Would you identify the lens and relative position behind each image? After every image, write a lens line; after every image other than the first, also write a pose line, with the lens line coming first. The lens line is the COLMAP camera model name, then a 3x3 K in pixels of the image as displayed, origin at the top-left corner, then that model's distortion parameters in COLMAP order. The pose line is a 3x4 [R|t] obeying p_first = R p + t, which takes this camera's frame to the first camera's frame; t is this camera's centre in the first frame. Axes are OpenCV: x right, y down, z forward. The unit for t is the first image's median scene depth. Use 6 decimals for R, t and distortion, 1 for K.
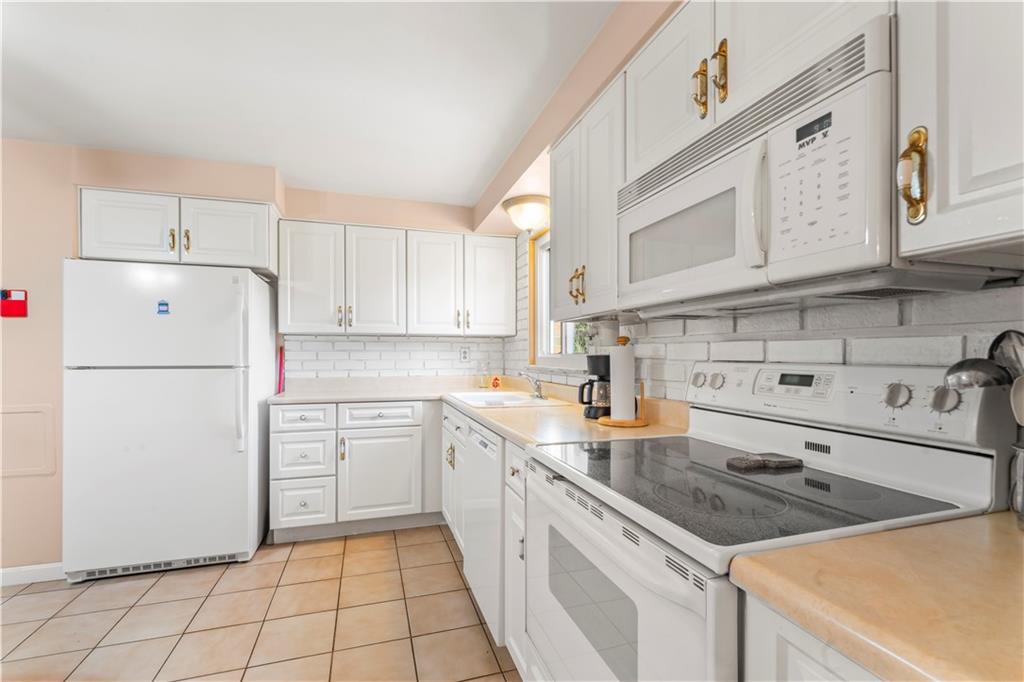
lens RADIAL K [[441.6, 0, 506.1], [0, 441.6, 354.3], [0, 0, 1]] dist [-0.001063, -0.000244]
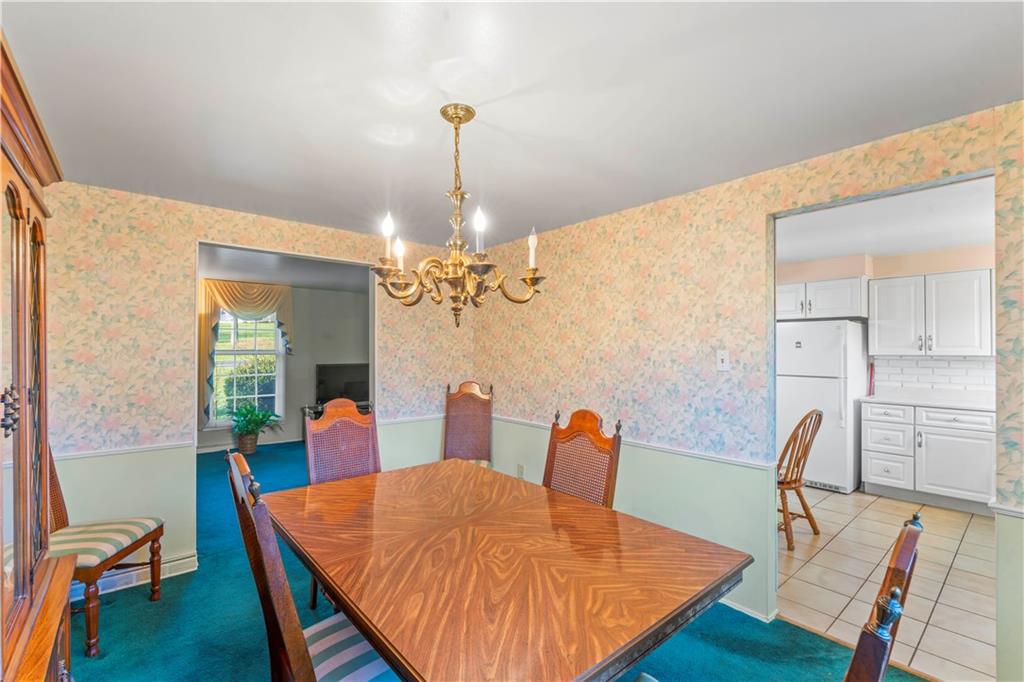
lens RADIAL K [[449.5, 0, 505.3], [0, 449.5, 346.8], [0, 0, 1]] dist [0.001182, 0.000111]
pose [[0.384480, -0.004499, -0.923122, 0.456652], [-0.004926, 0.999964, -0.006924, -0.065646], [0.923120, 0.007209, 0.384444, -0.789510]]
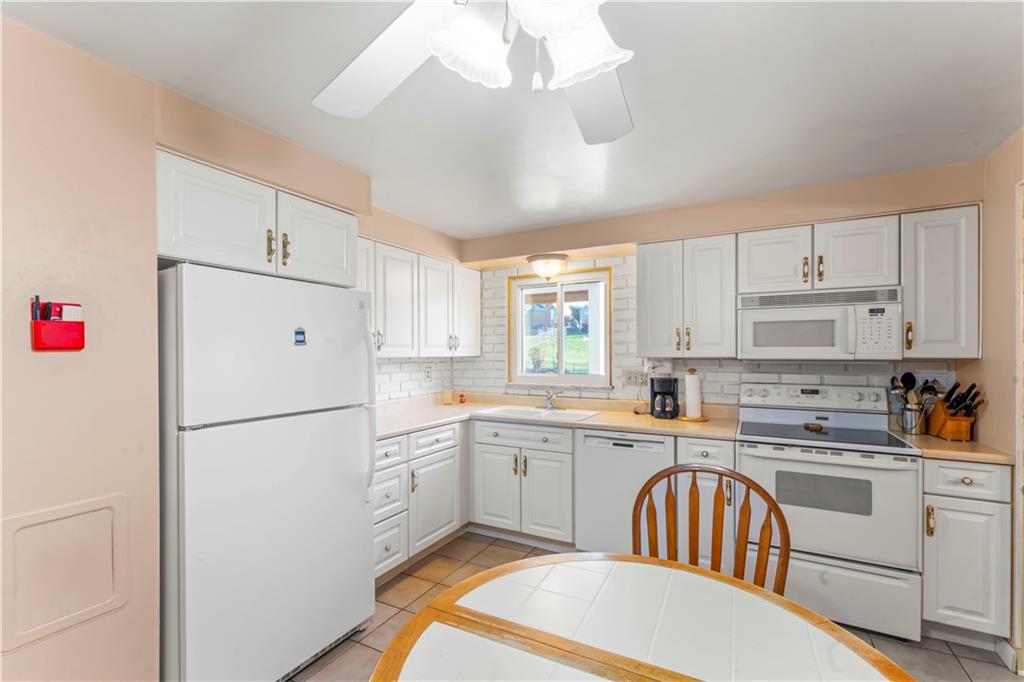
lens RADIAL K [[440.2, 0, 511.4], [0, 440.2, 347.1], [0, 0, 1]] dist [0.000475, 0.000027]
pose [[0.724435, 0.006714, 0.689311, -0.896126], [0.003027, 0.999912, -0.012921, -0.065688], [-0.689337, 0.011447, 0.724351, 0.151706]]
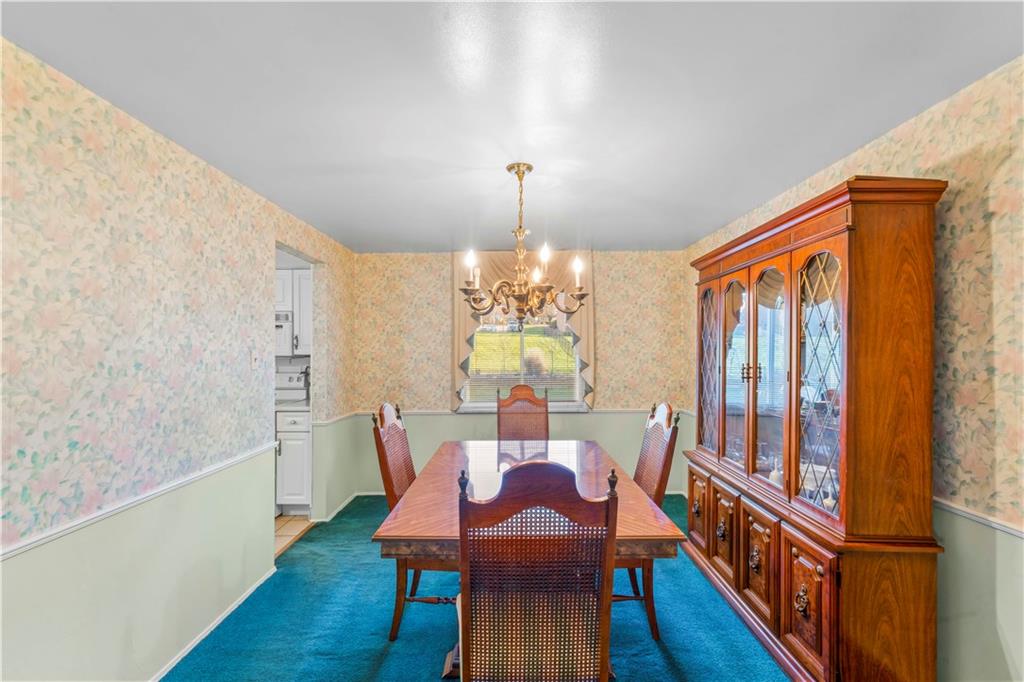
lens RADIAL K [[449.5, 0, 505.3], [0, 449.5, 346.8], [0, 0, 1]] dist [0.001182, 0.000111]
pose [[0.314724, 0.005953, 0.949164, -0.928824], [0.005818, 0.999949, -0.008201, -0.063383], [-0.949165, 0.008103, 0.314674, -0.845969]]
